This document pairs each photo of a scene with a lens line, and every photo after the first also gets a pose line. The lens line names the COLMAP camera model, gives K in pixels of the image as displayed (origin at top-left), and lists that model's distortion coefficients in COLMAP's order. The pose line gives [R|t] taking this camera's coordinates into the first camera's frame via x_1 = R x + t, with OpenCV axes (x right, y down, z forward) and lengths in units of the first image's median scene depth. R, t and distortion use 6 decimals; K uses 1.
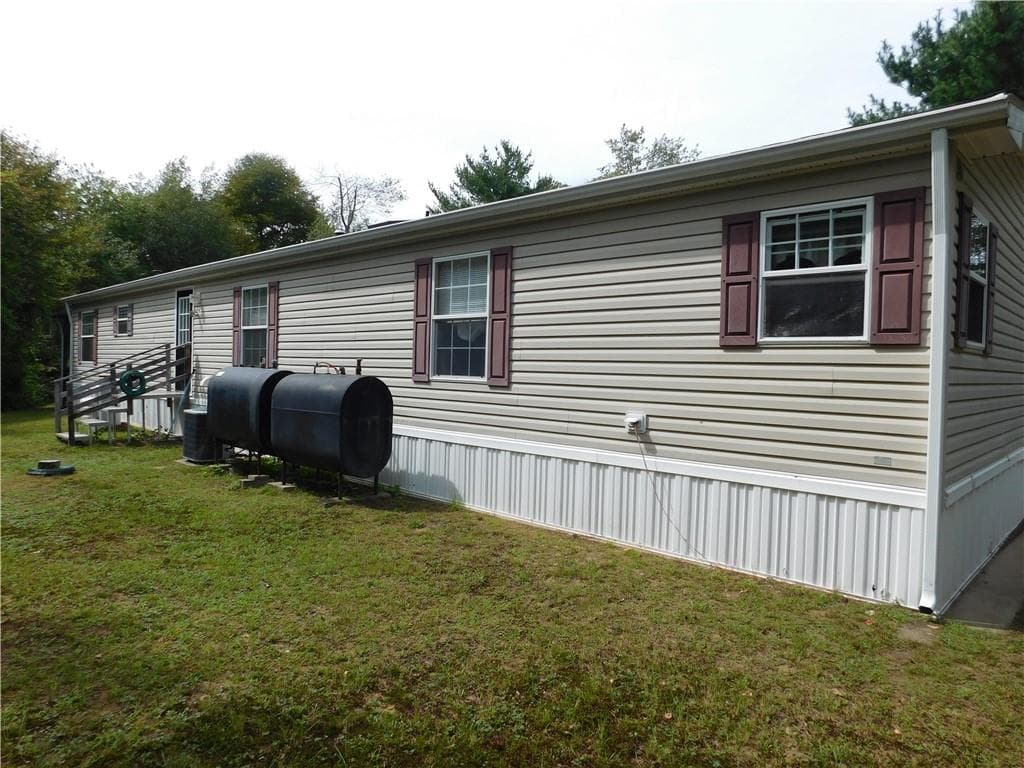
lens RADIAL K [[671.2, 0, 512.0], [0, 671.2, 384.0], [0, 0, 1]] dist [-0.080962, 0.068682]
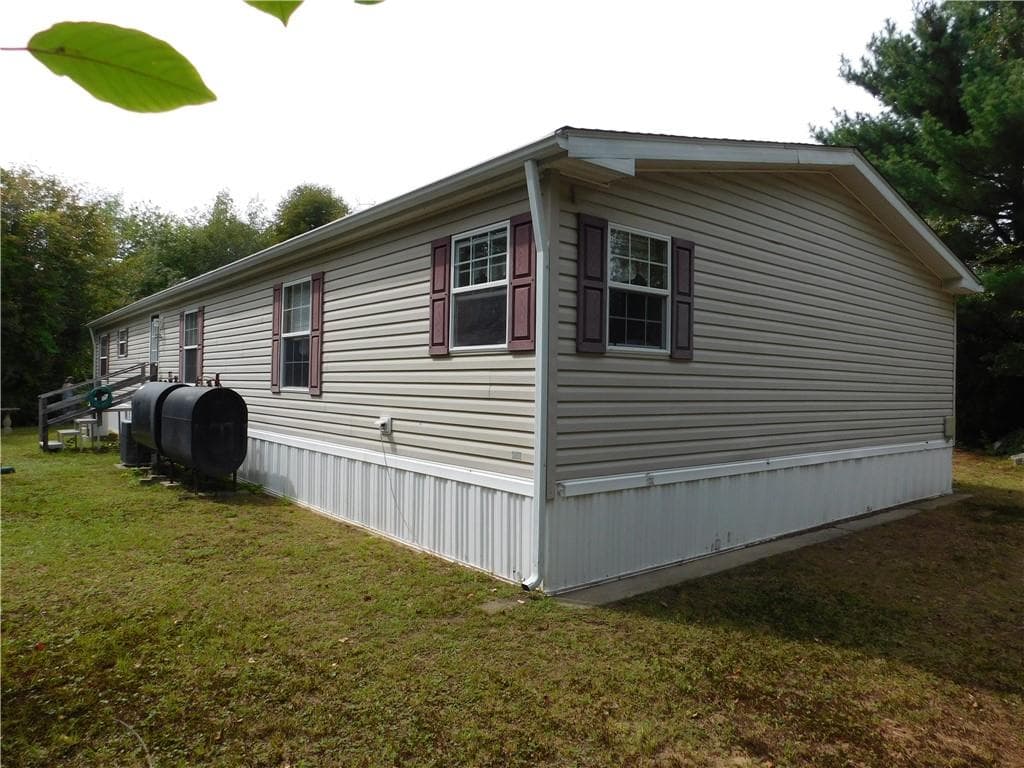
lens RADIAL K [[671.2, 0, 512.0], [0, 671.2, 384.0], [0, 0, 1]] dist [-0.080962, 0.068682]
pose [[0.994052, -0.007466, -0.108651, 0.510063], [0.004373, 0.999579, -0.028680, 0.021456], [0.108819, 0.028034, 0.993666, -0.097630]]
